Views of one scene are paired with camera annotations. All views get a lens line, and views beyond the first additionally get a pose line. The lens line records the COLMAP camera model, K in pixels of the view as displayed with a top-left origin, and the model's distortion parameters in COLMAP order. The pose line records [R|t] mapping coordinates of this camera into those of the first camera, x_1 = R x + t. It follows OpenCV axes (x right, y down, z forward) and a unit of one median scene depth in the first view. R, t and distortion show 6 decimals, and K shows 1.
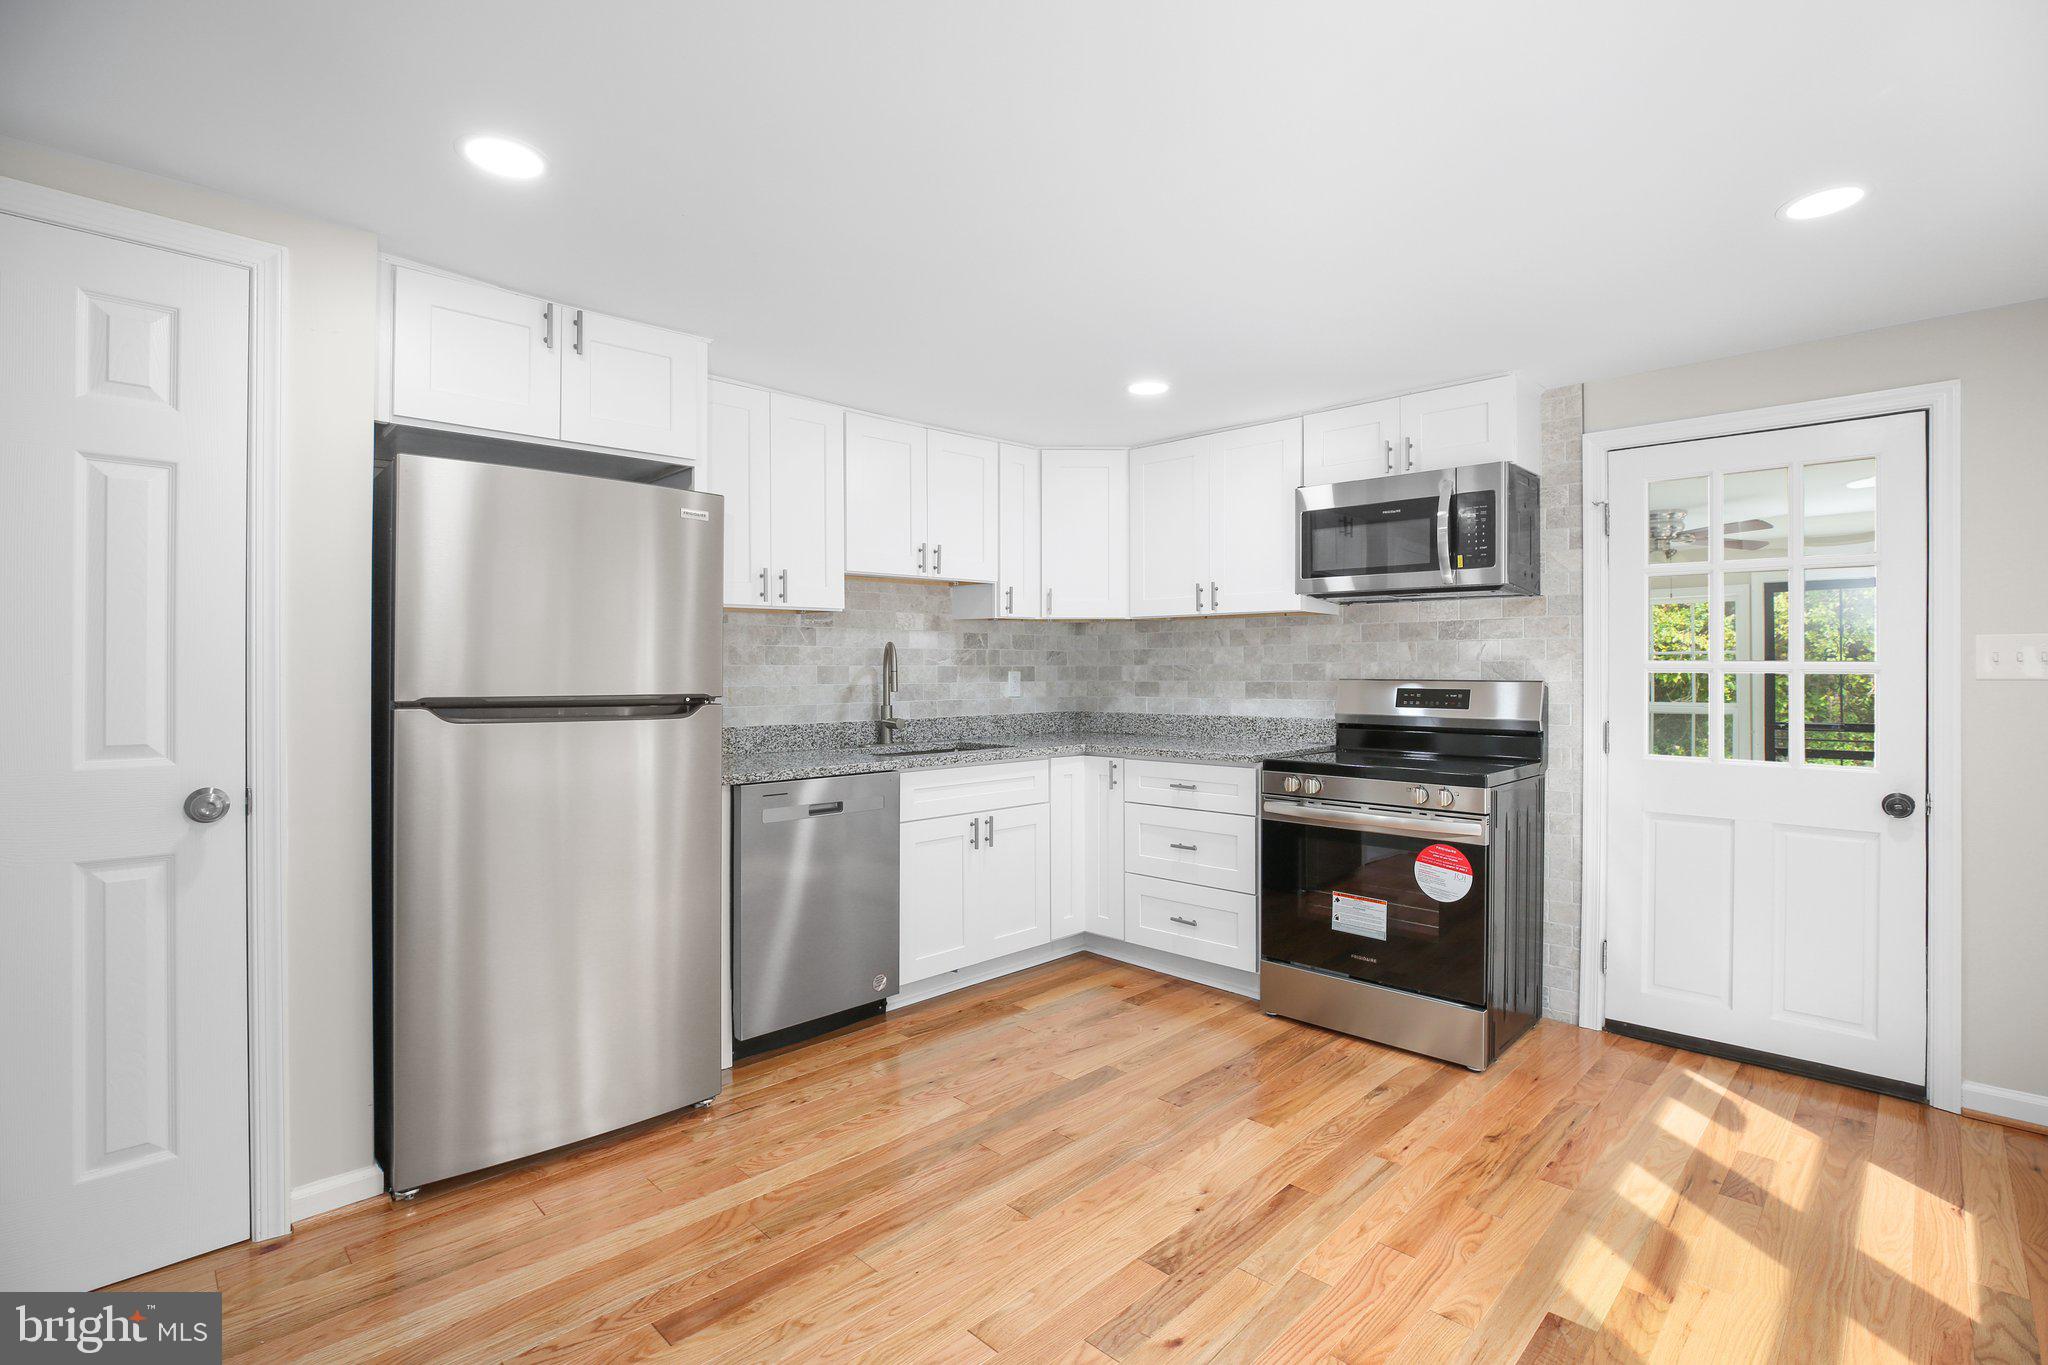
lens RADIAL K [[931.1, 0, 1034.2], [0, 931.1, 676.1], [0, 0, 1]] dist [-0.040167, 0.010997]
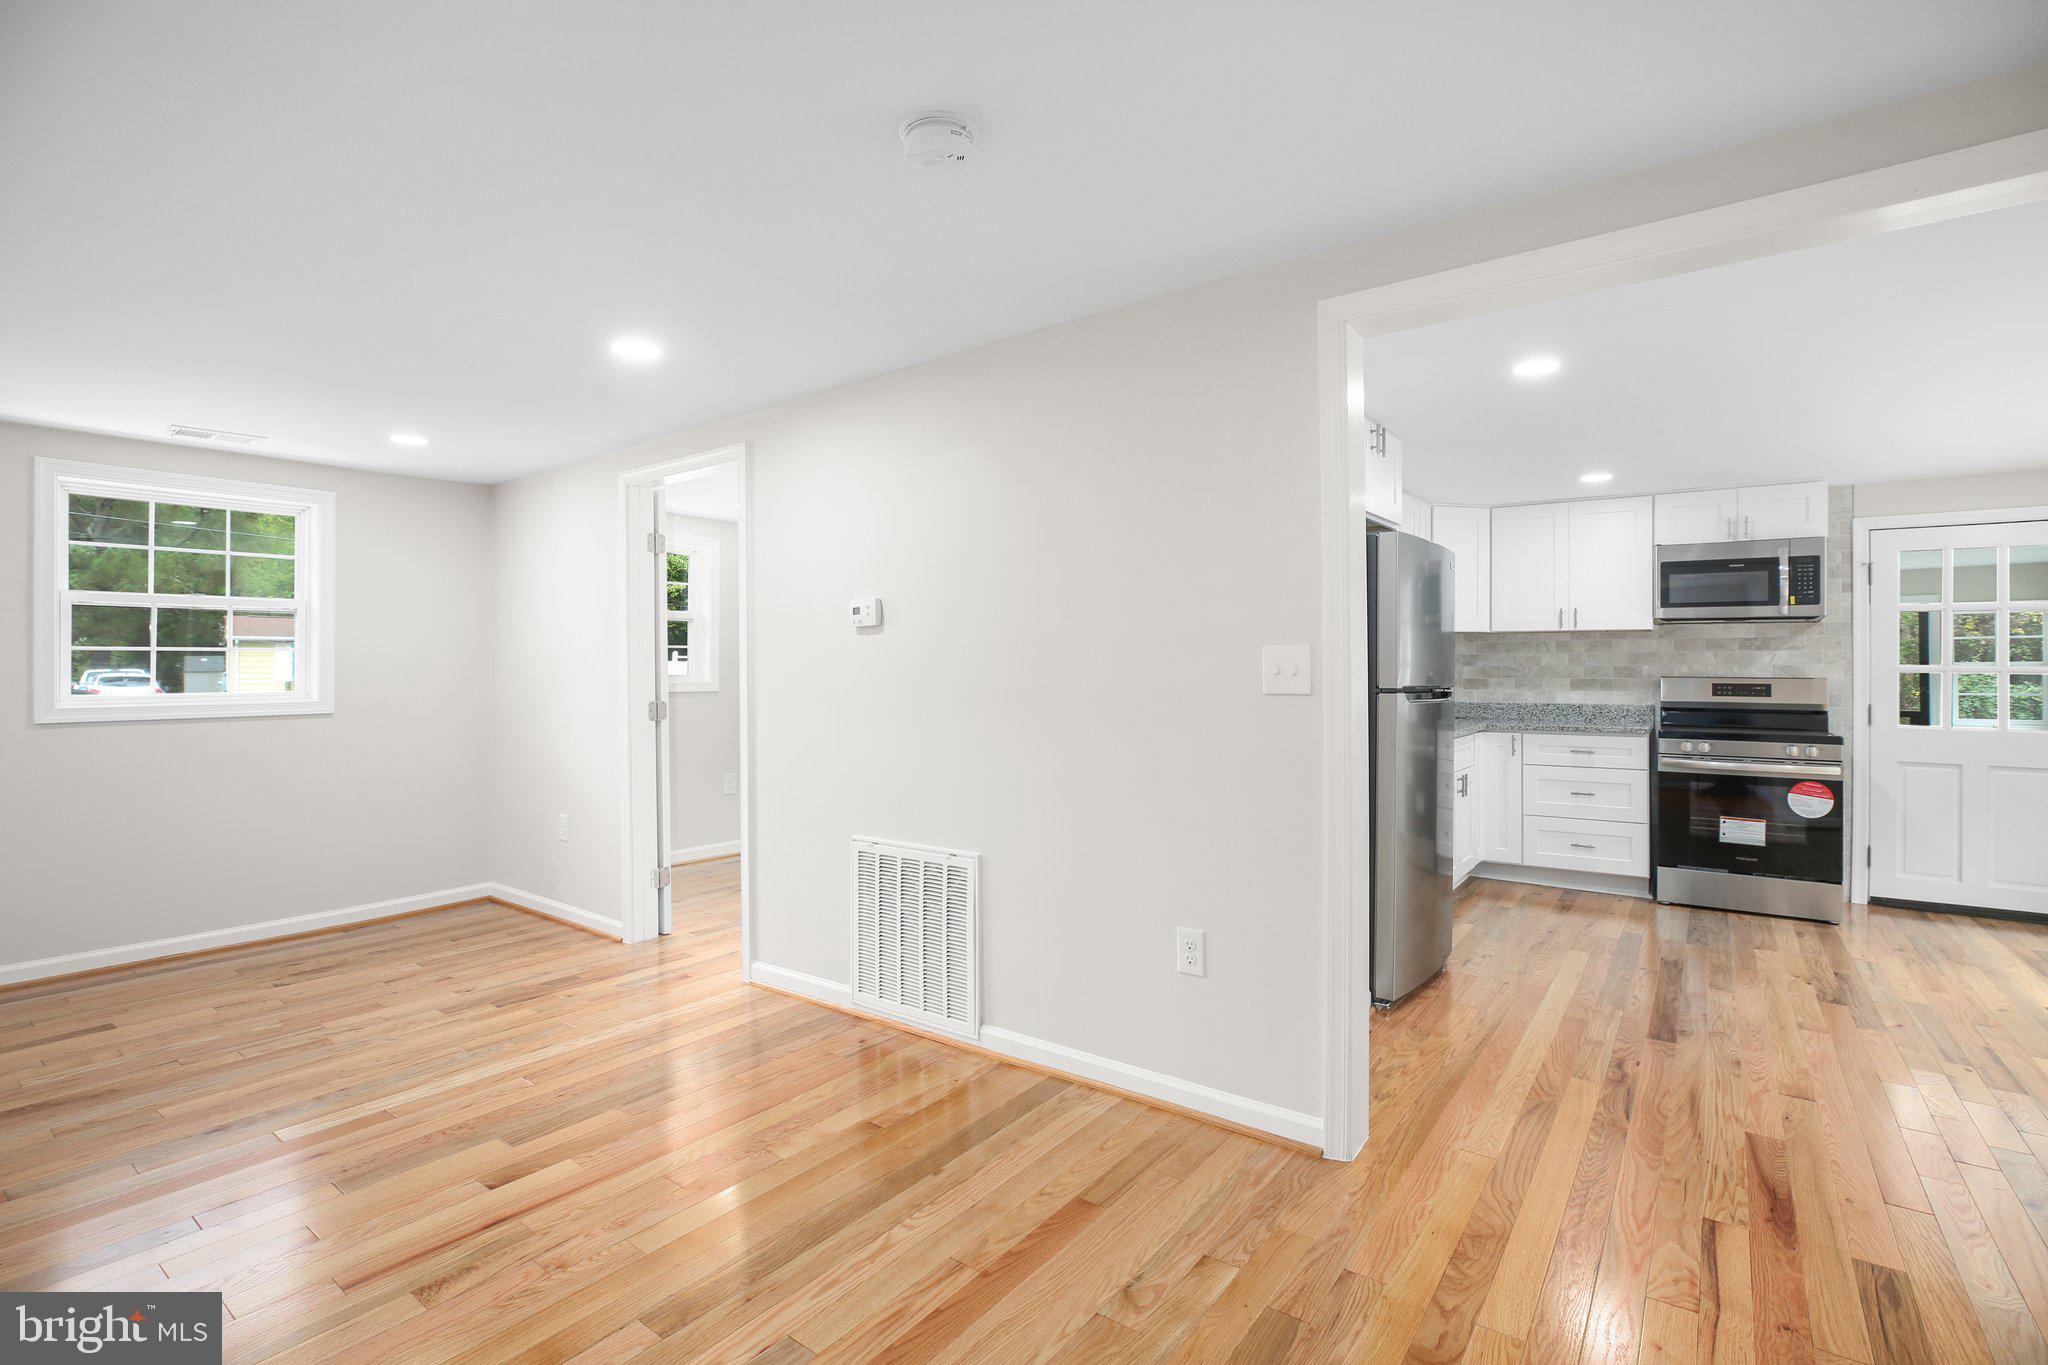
lens RADIAL K [[931.1, 0, 1034.2], [0, 931.1, 676.1], [0, 0, 1]] dist [-0.040167, 0.010997]
pose [[0.989627, 0.003265, 0.143624, -0.925960], [-0.003432, 0.999994, 0.000912, 0.004626], [-0.143620, -0.001395, 0.989632, -0.291945]]
